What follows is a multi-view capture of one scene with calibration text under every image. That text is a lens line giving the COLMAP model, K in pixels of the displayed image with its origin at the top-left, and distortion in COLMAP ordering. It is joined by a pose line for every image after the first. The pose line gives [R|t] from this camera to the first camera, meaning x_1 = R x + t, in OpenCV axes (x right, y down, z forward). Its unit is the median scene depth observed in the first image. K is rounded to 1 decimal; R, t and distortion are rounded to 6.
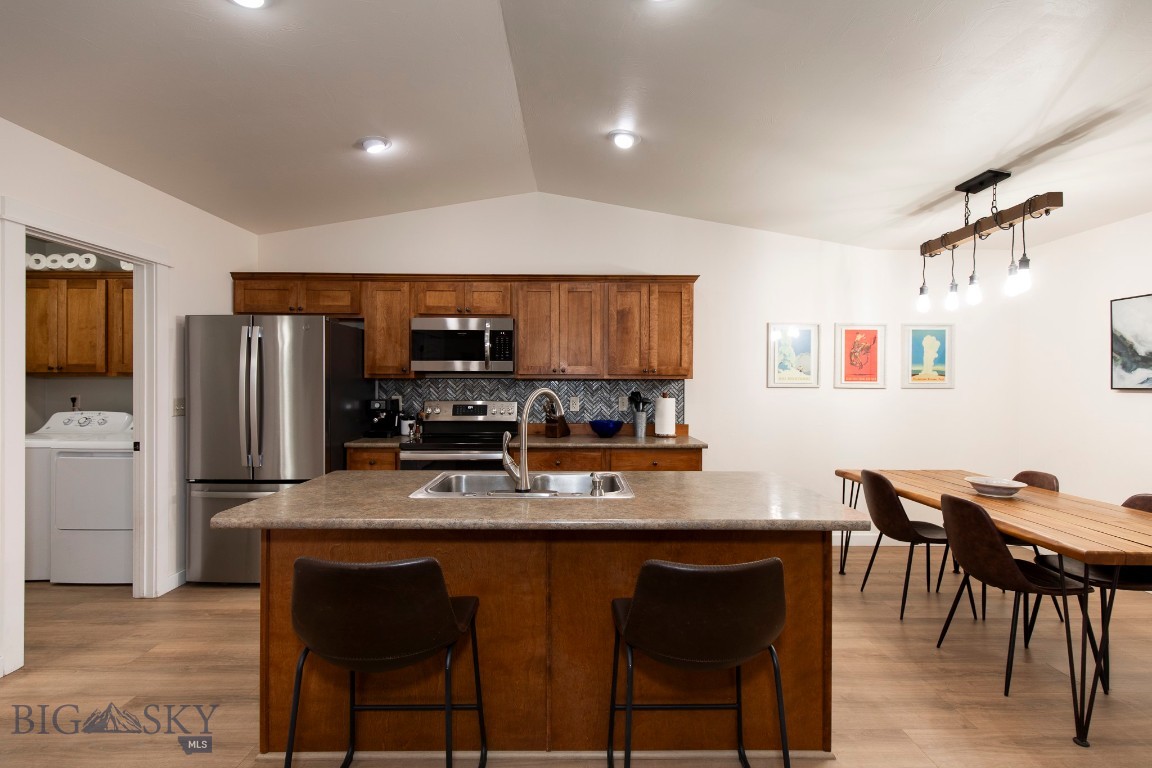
lens RADIAL K [[520.0, 0, 579.7], [0, 520.0, 386.4], [0, 0, 1]] dist [0.009597, -0.002008]
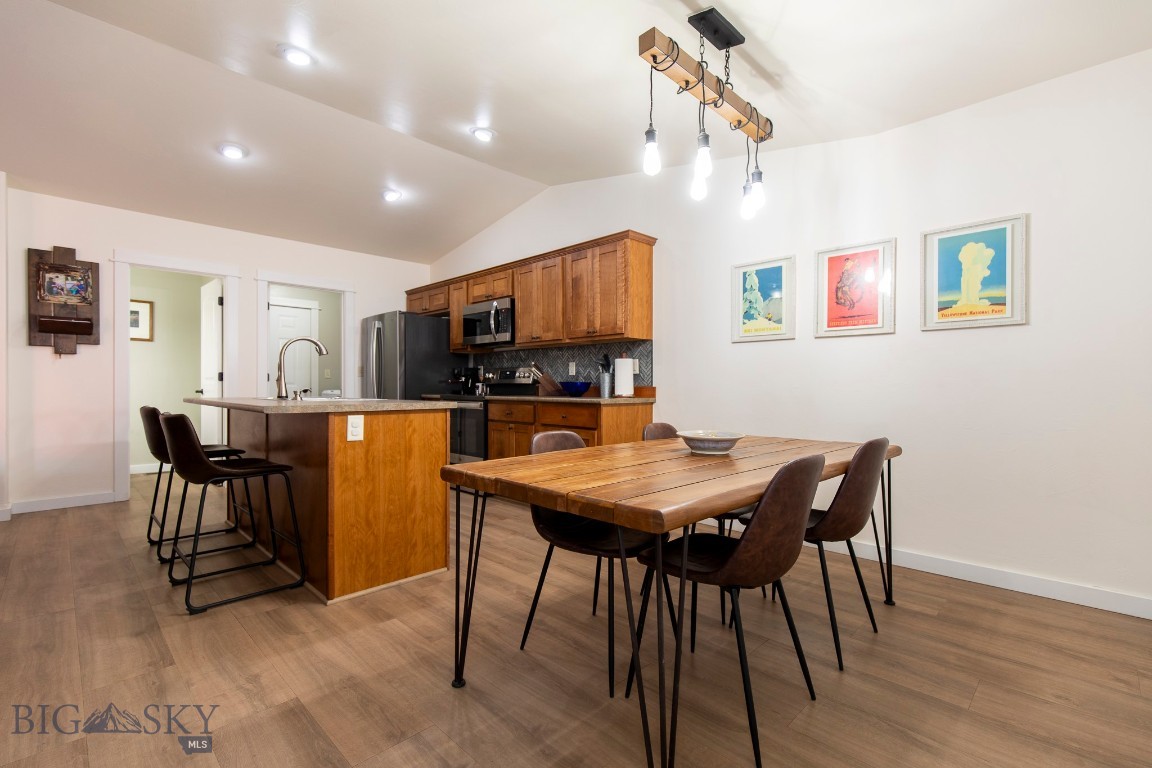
lens RADIAL K [[520.0, 0, 578.8], [0, 520.0, 388.4], [0, 0, 1]] dist [0.009597, -0.002008]
pose [[0.700051, -0.000327, -0.714092, 0.856079], [-0.003487, 0.999986, -0.003877, 0.086988], [0.714084, 0.005204, 0.700041, 0.255650]]
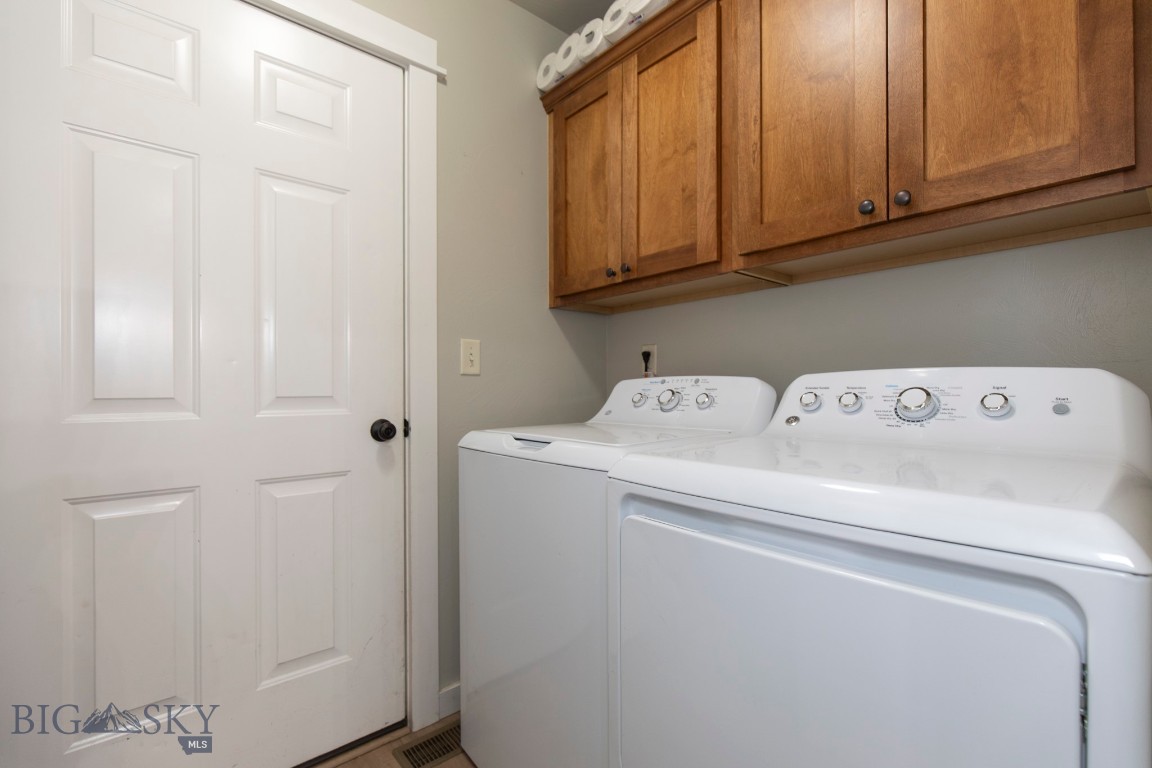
lens RADIAL K [[520.0, 0, 585.7], [0, 520.0, 383.0], [0, 0, 1]] dist [0.009597, -0.002008]
pose [[0.662155, -0.017158, -0.749171, -0.700962], [0.003203, 0.999794, -0.020066, 0.063825], [0.749360, 0.010887, 0.662073, 0.698372]]
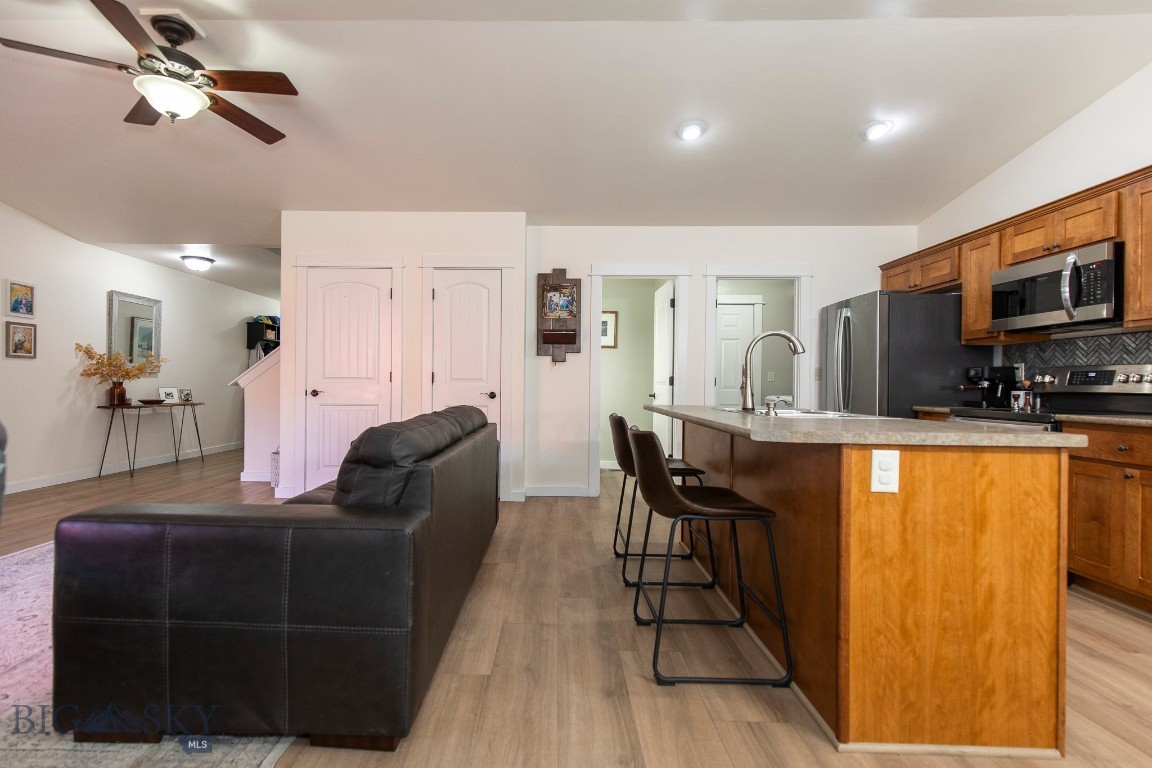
lens RADIAL K [[541.9, 0, 540.7], [0, 541.9, 387.8], [0, 0, 1]] dist [0.005797, -0.000809]
pose [[-0.041355, 0.001070, -0.999144, 0.628108], [-0.016422, 0.999864, 0.001751, 0.075506], [0.999010, 0.016480, -0.041332, 0.267027]]
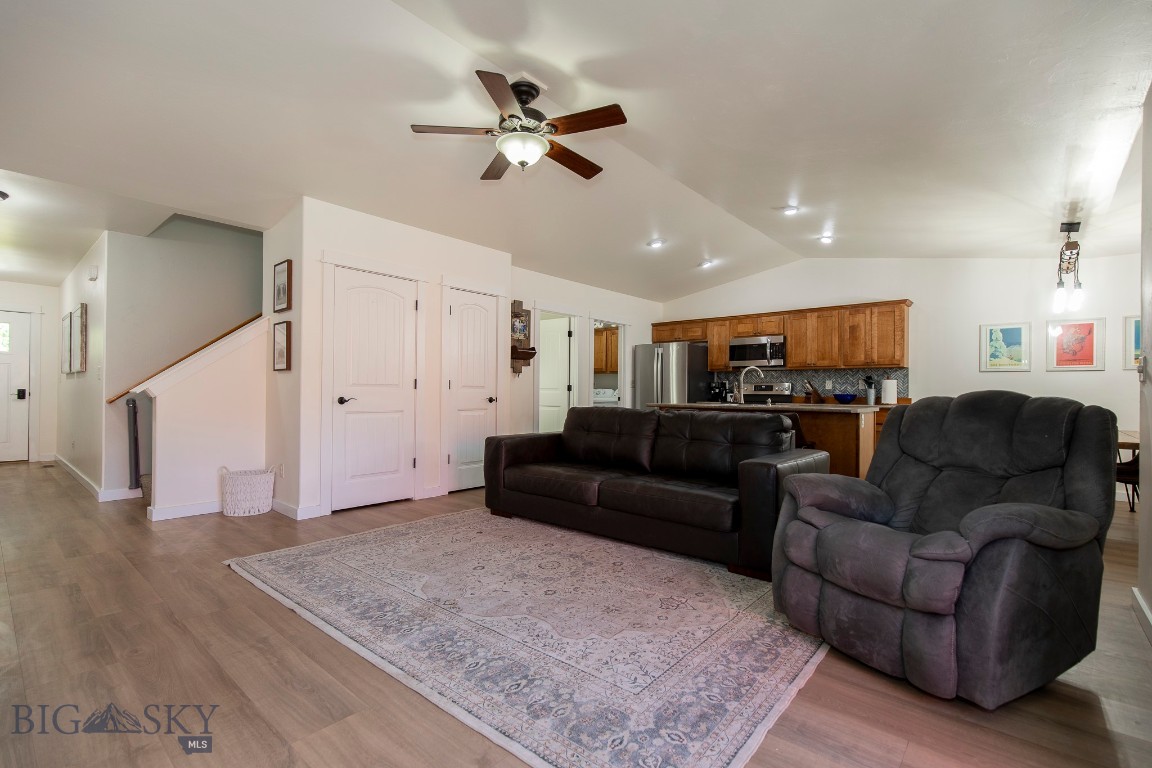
lens RADIAL K [[520.0, 0, 574.3], [0, 520.0, 387.1], [0, 0, 1]] dist [0.009597, -0.002008]
pose [[0.744072, -0.003657, -0.668089, 0.526268], [-0.011056, 0.999781, -0.017786, 0.085222], [0.668008, 0.020620, 0.743868, -0.800009]]
